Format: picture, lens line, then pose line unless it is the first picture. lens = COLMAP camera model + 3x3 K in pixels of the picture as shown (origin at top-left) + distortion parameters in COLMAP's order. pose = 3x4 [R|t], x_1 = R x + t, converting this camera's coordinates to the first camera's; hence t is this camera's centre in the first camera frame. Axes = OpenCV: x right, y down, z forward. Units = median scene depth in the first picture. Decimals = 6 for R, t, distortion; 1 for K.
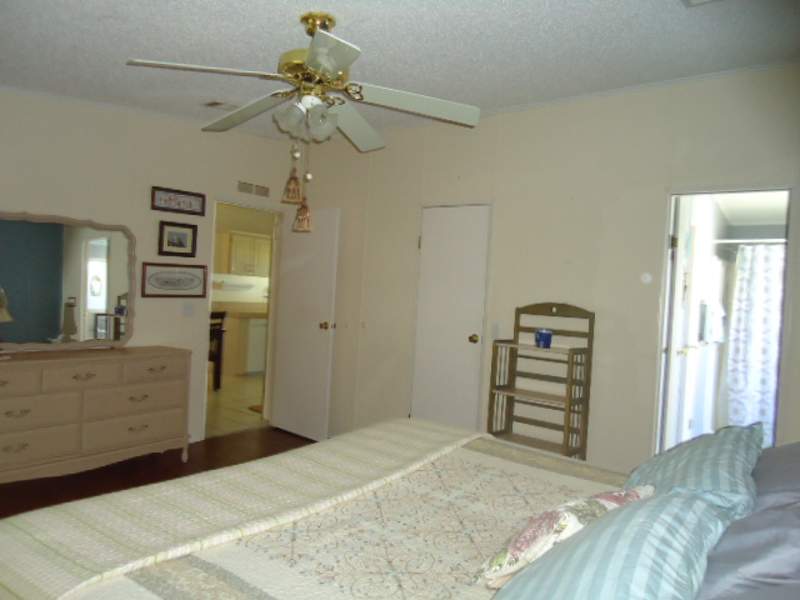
lens RADIAL K [[586.2, 0, 399.2], [0, 586.2, 299.4], [0, 0, 1]] dist [-0.024048, -0.000994]
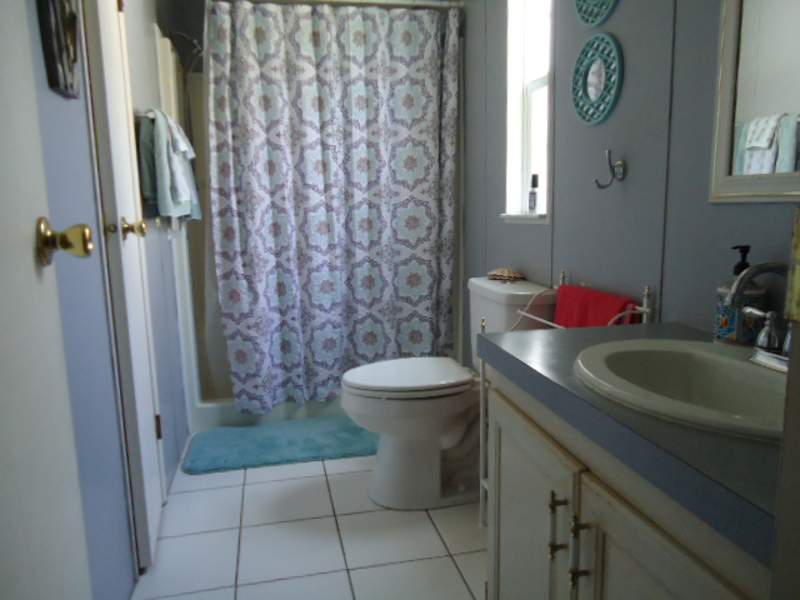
lens RADIAL K [[586.2, 0, 400.2], [0, 586.2, 302.0], [0, 0, 1]] dist [-0.024048, -0.000994]
pose [[0.650448, -0.176719, 0.738707, 0.308381], [0.078192, 0.982970, 0.166303, 0.074529], [-0.755515, -0.050410, 0.653189, 0.577078]]
